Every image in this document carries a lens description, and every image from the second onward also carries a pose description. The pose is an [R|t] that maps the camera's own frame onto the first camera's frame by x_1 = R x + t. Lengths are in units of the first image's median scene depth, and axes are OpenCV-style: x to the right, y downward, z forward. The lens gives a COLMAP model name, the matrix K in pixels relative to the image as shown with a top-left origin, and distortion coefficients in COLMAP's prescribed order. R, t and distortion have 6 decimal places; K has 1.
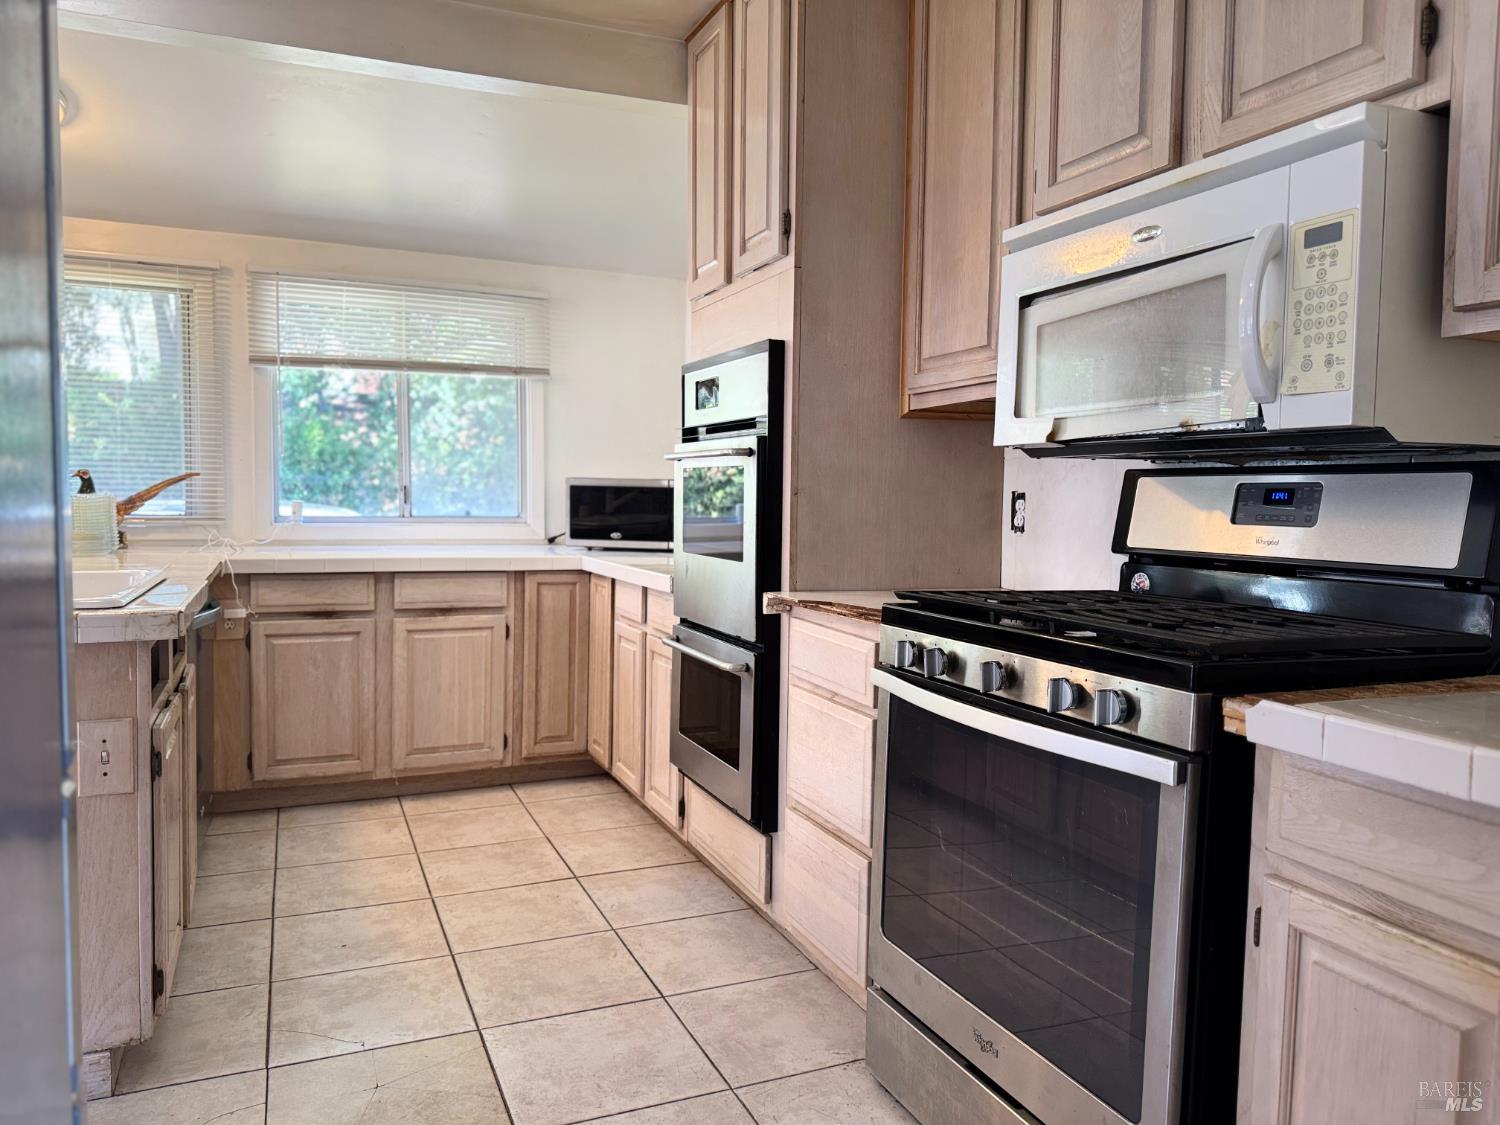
lens RADIAL K [[1076.4, 0, 743.7], [0, 1076.4, 554.5], [0, 0, 1]] dist [0.030982, -0.002426]
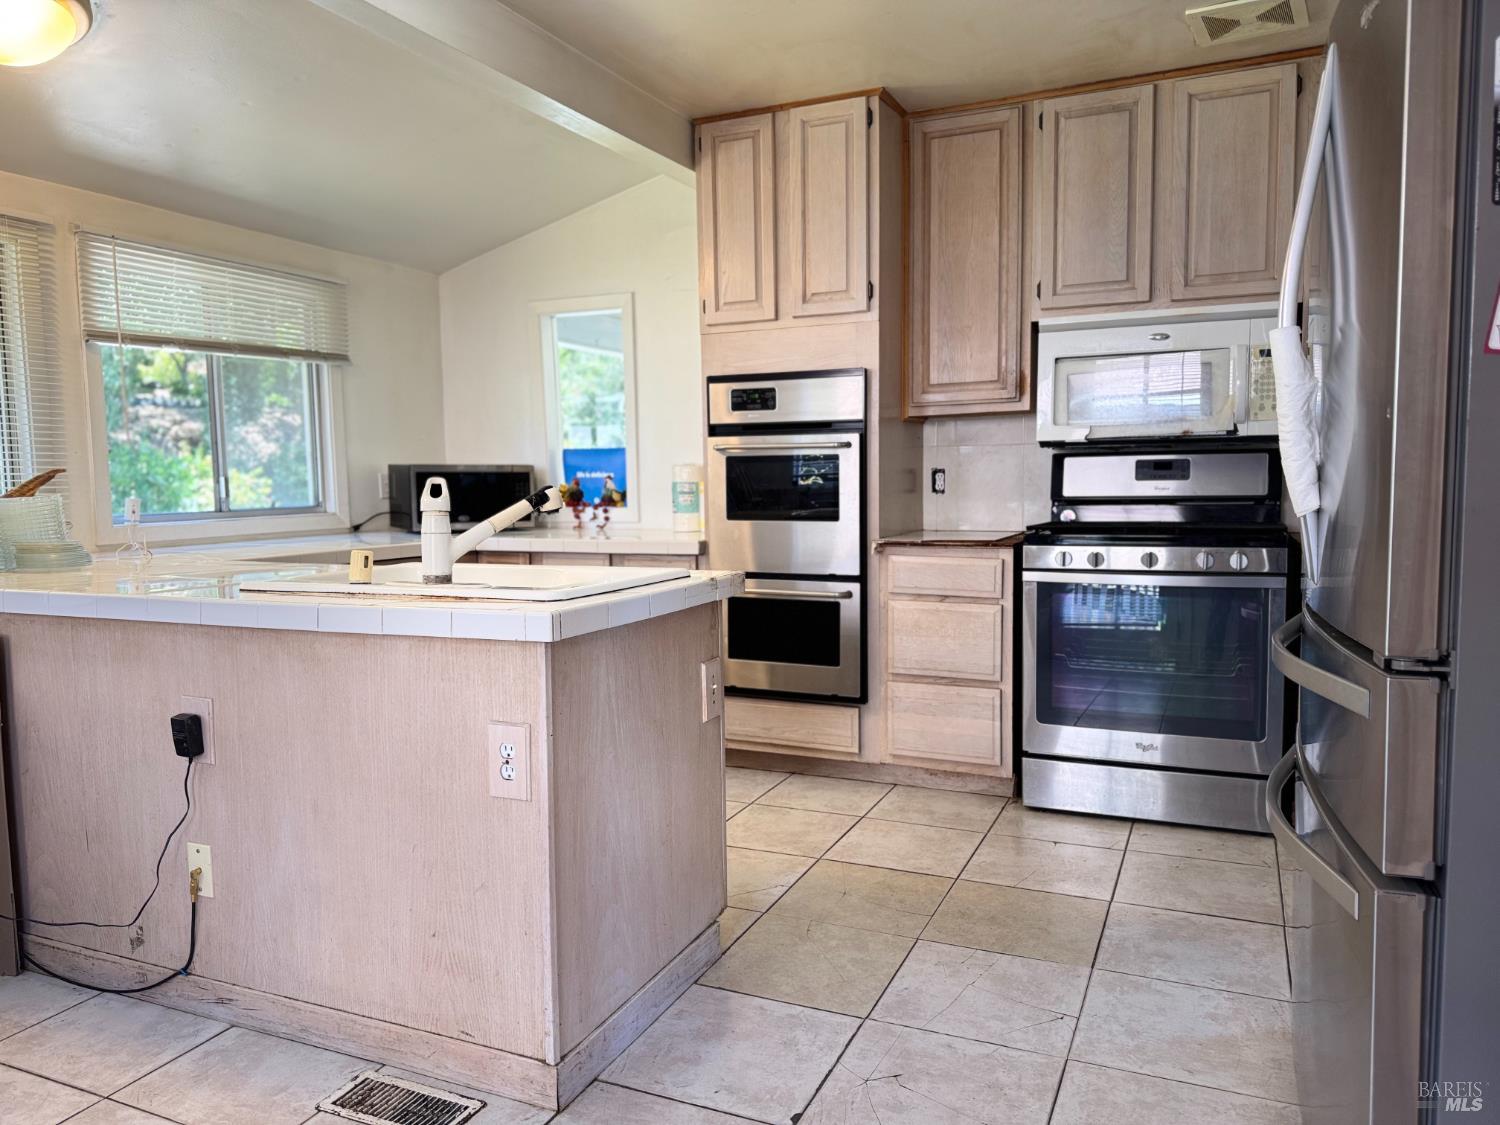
lens RADIAL K [[1078.3, 0, 749.7], [0, 1078.3, 561.9], [0, 0, 1]] dist [0.081547, -0.101064]
pose [[0.730901, -0.081673, 0.677579, -0.737953], [0.062682, 0.996651, 0.052518, -0.015343], [-0.679599, 0.004087, 0.733572, 0.014759]]
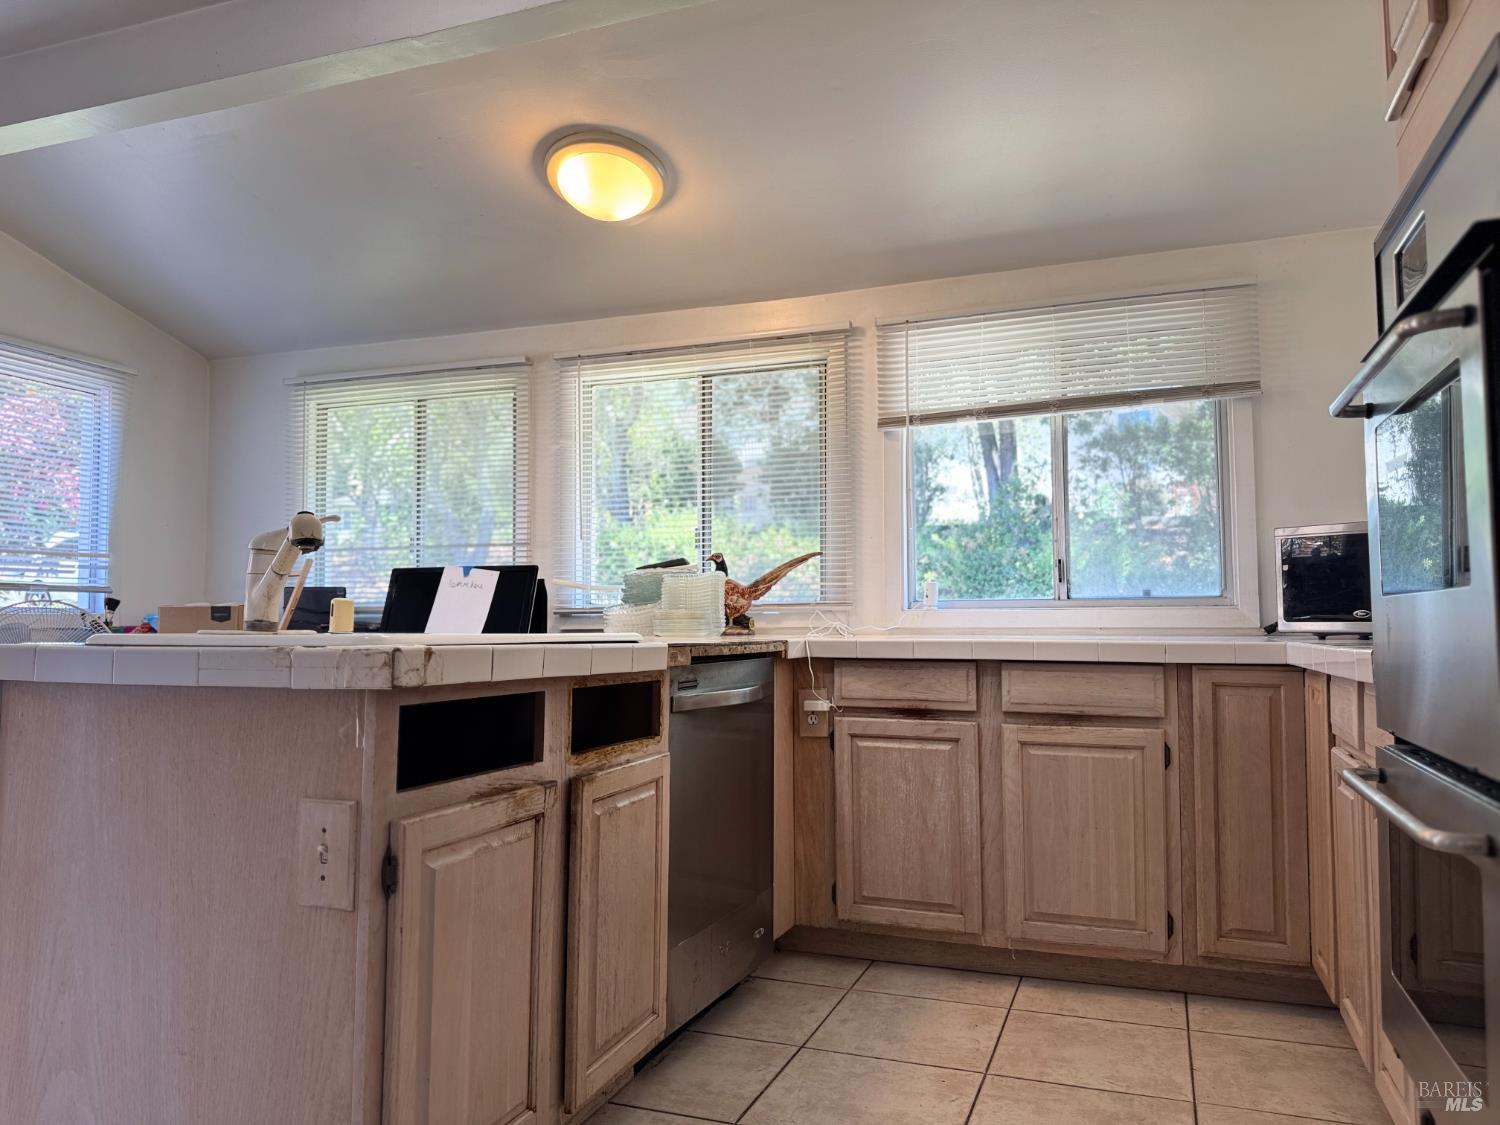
lens RADIAL K [[1078.3, 0, 749.7], [0, 1078.3, 561.9], [0, 0, 1]] dist [0.081547, -0.101064]
pose [[0.732103, -0.053664, -0.679077, 0.060232], [-0.027647, 0.993730, -0.108335, 0.034490], [0.680633, 0.098086, 0.726029, 0.338850]]
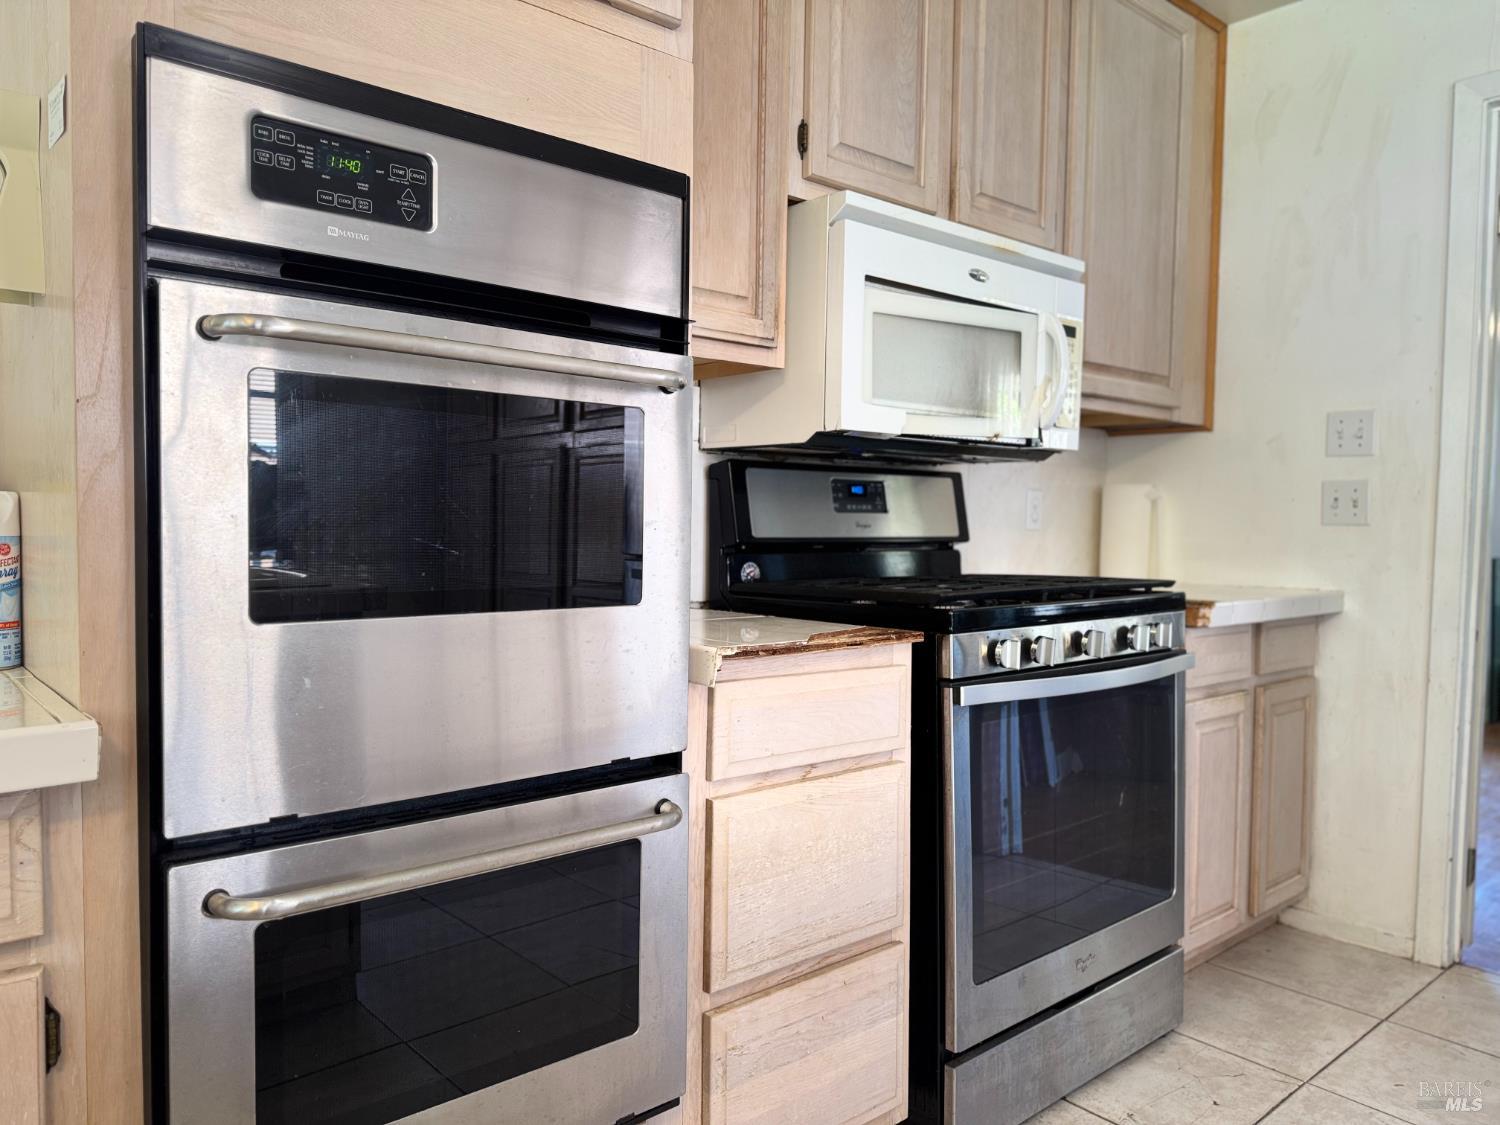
lens RADIAL K [[1050.5, 0, 739.3], [0, 1050.5, 566.2], [0, 0, 1]] dist [0.165556, -0.338483]
pose [[-0.309231, -0.062846, 0.948908, -0.327554], [0.030648, 0.996637, 0.075995, -0.031664], [-0.950493, 0.052582, -0.306265, 0.761817]]
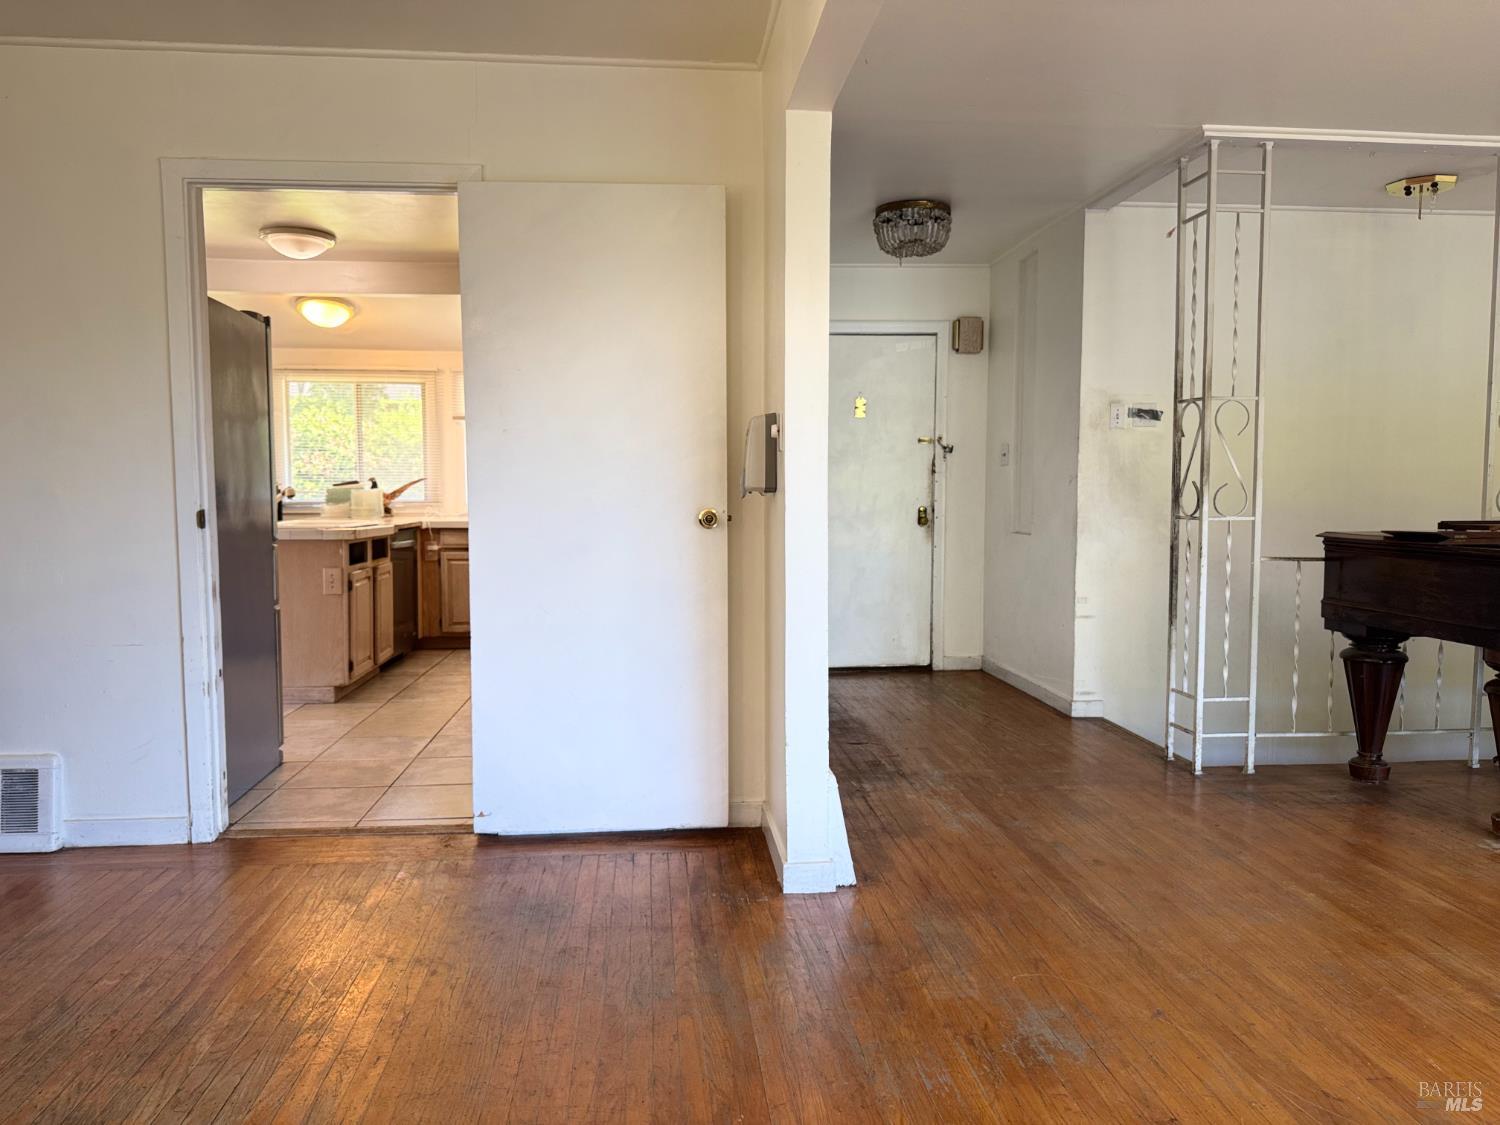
lens RADIAL K [[1051.1, 0, 728.4], [0, 1051.1, 569.2], [0, 0, 1]] dist [-0.007853, -0.008460]
pose [[0.945779, 0.011144, -0.324620, 0.658450], [-0.004967, 0.999791, 0.019849, 0.050613], [0.324774, -0.017160, 0.945636, -0.642564]]
